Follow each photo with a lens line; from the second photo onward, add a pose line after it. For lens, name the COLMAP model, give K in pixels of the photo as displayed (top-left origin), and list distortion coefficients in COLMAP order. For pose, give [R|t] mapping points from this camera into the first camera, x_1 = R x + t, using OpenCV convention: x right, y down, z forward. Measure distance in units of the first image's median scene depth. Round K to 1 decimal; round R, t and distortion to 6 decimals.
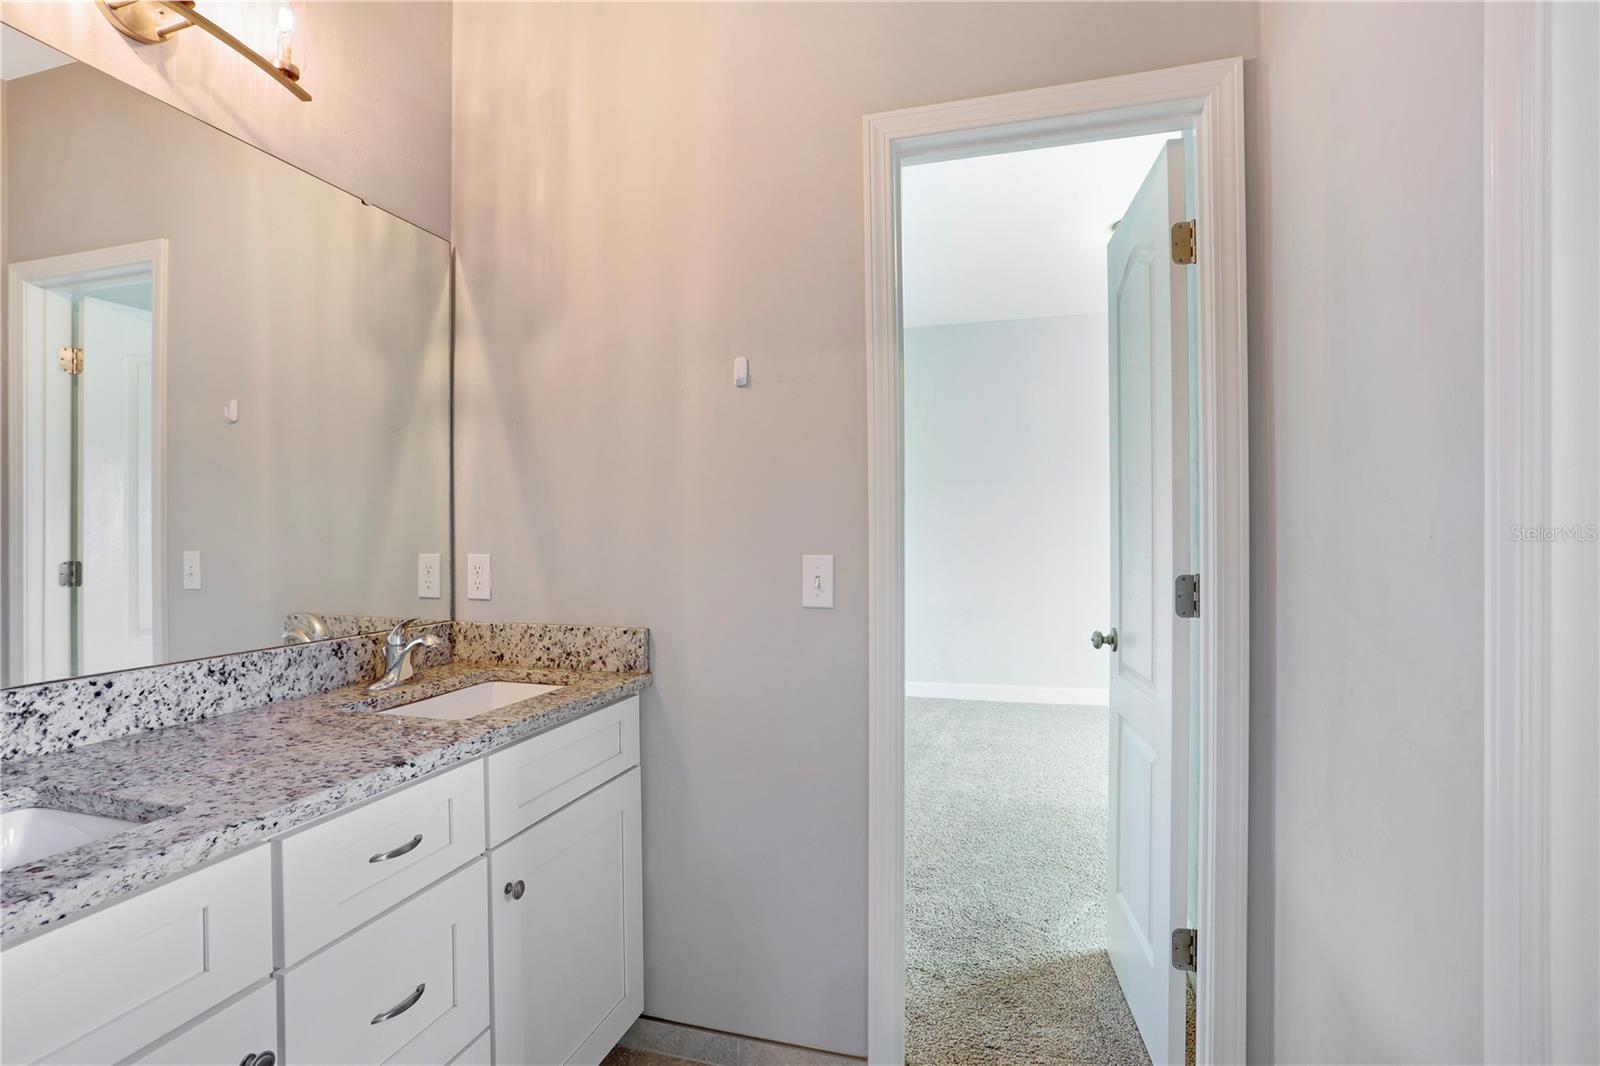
lens RADIAL K [[798.0, 0, 796.2], [0, 798.0, 529.4], [0, 0, 1]] dist [-0.033566, 0.007492]
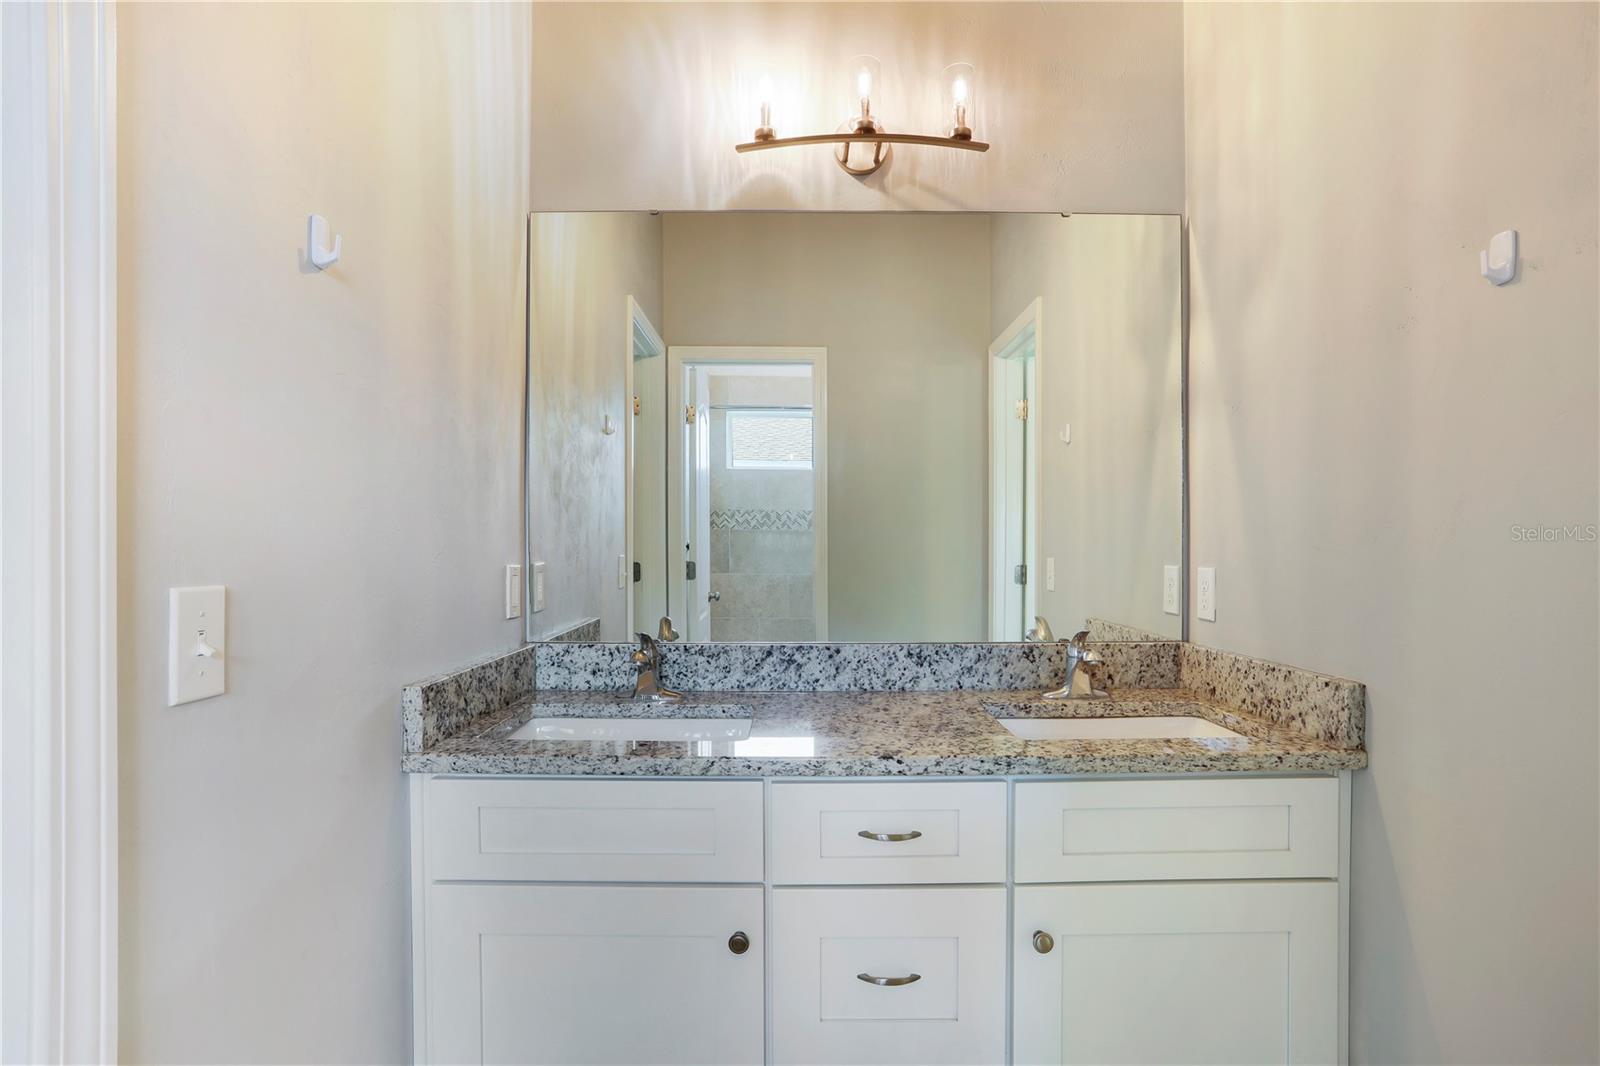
lens RADIAL K [[798.0, 0, 798.2], [0, 798.0, 545.8], [0, 0, 1]] dist [-0.033566, 0.007492]
pose [[0.291826, 0.004361, -0.956461, 0.356898], [0.002603, 0.999982, 0.005353, 0.002998], [0.956468, -0.004052, 0.291810, 0.409162]]
